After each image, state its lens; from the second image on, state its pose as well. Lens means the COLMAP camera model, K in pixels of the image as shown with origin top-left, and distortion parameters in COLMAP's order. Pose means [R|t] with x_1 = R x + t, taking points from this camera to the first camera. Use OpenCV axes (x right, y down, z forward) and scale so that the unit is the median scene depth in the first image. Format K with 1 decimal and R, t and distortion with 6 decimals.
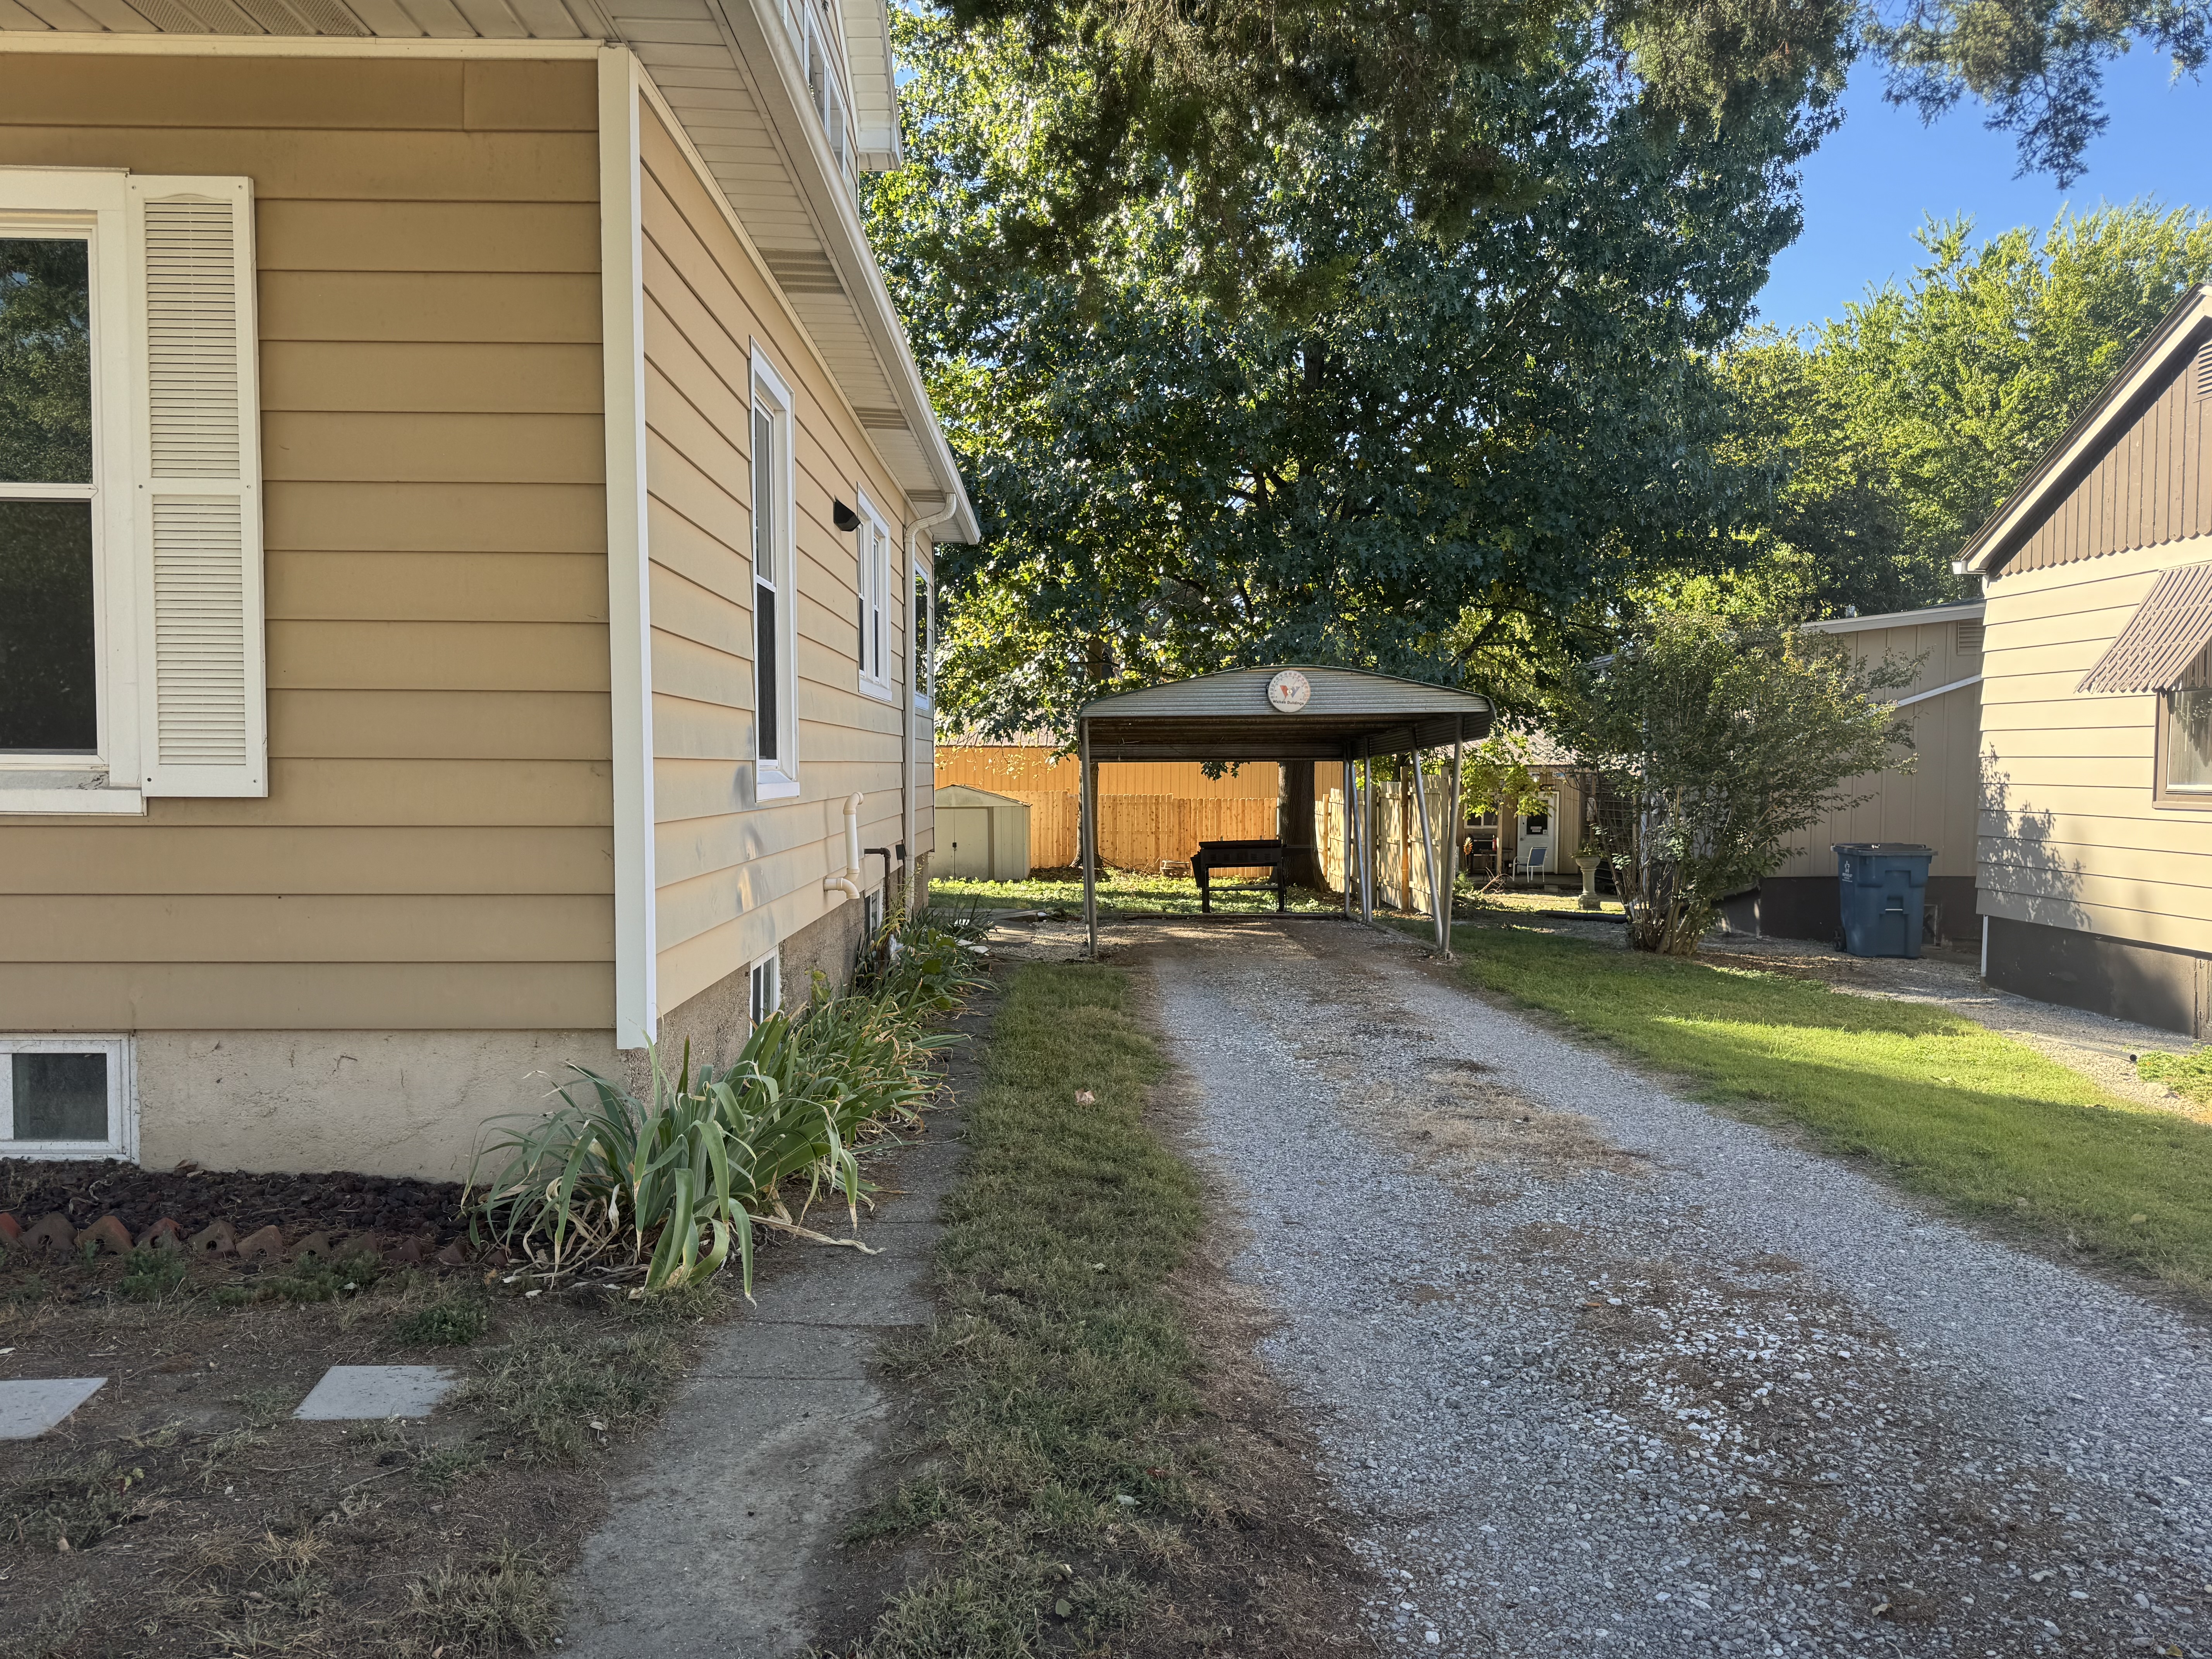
lens RADIAL K [[1543.1, 0, 1112.0], [0, 1543.1, 826.6], [0, 0, 1]] dist [0.006679, -0.014830]
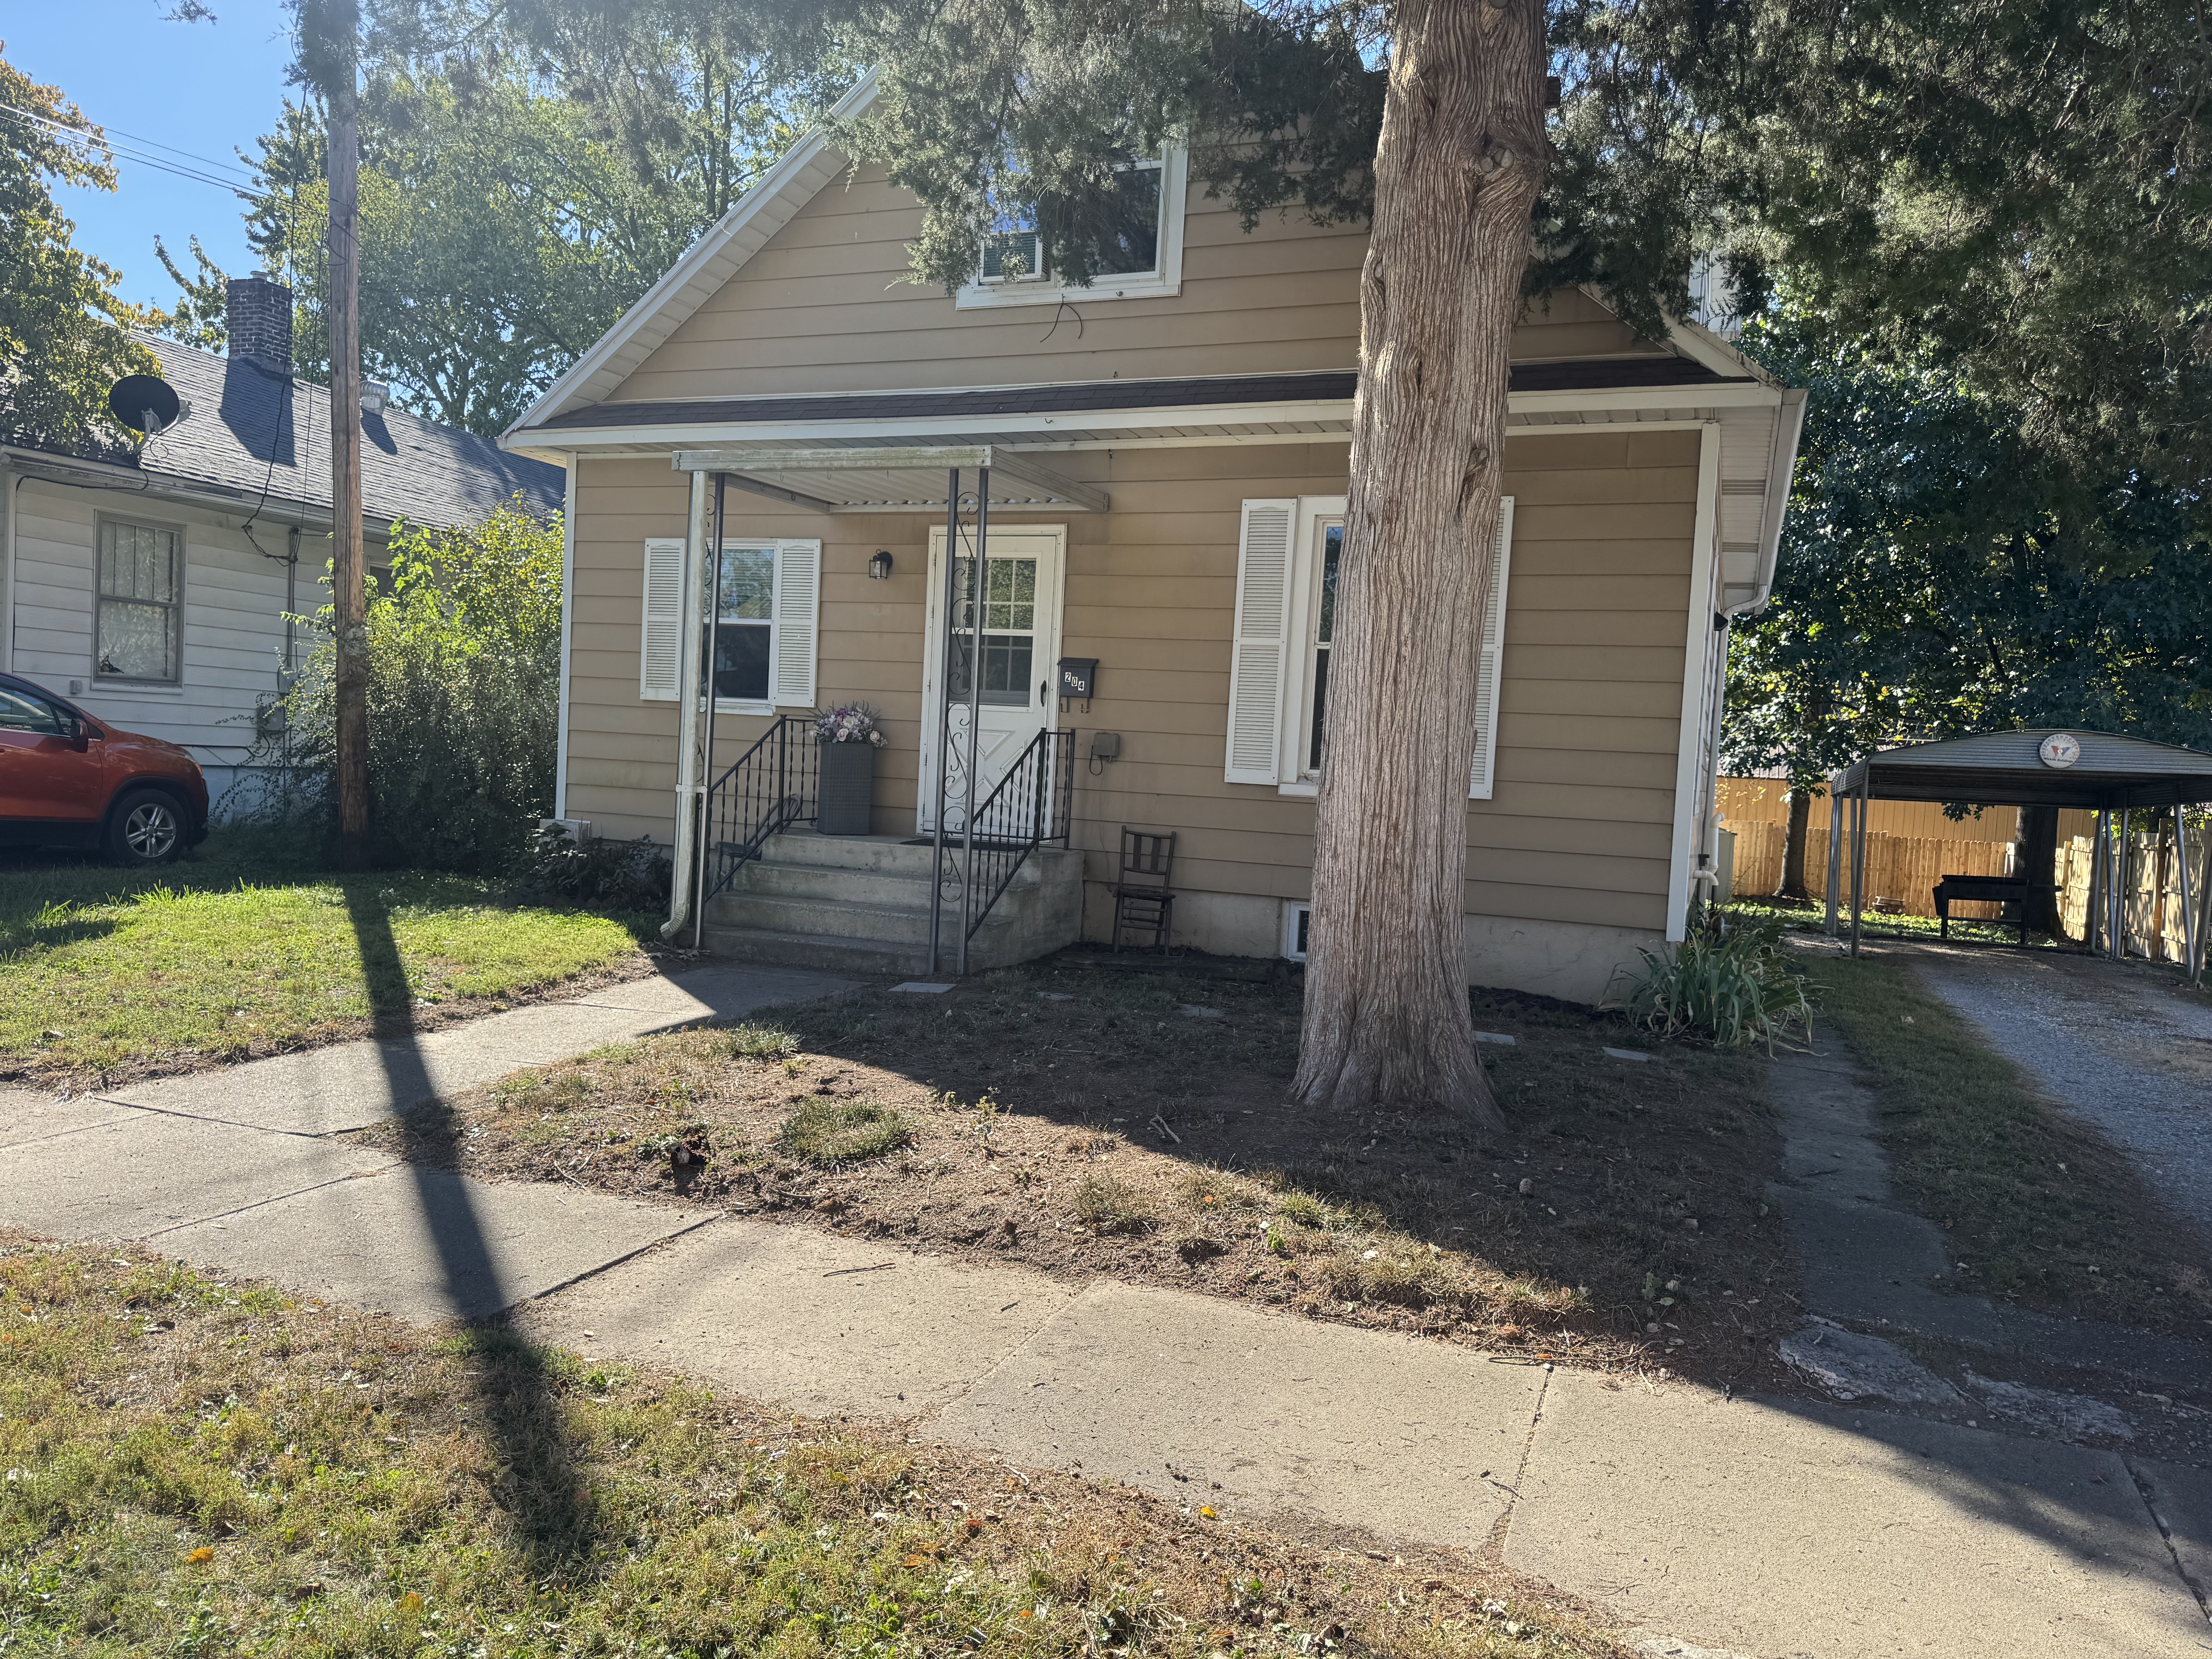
lens RADIAL K [[1543.1, 0, 1086.8], [0, 1543.1, 844.0], [0, 0, 1]] dist [0.006679, -0.014830]
pose [[0.911203, 0.064936, -0.406808, -0.047371], [-0.064541, 0.997807, 0.014709, 0.010010], [0.406871, 0.012853, 0.913395, -0.241001]]
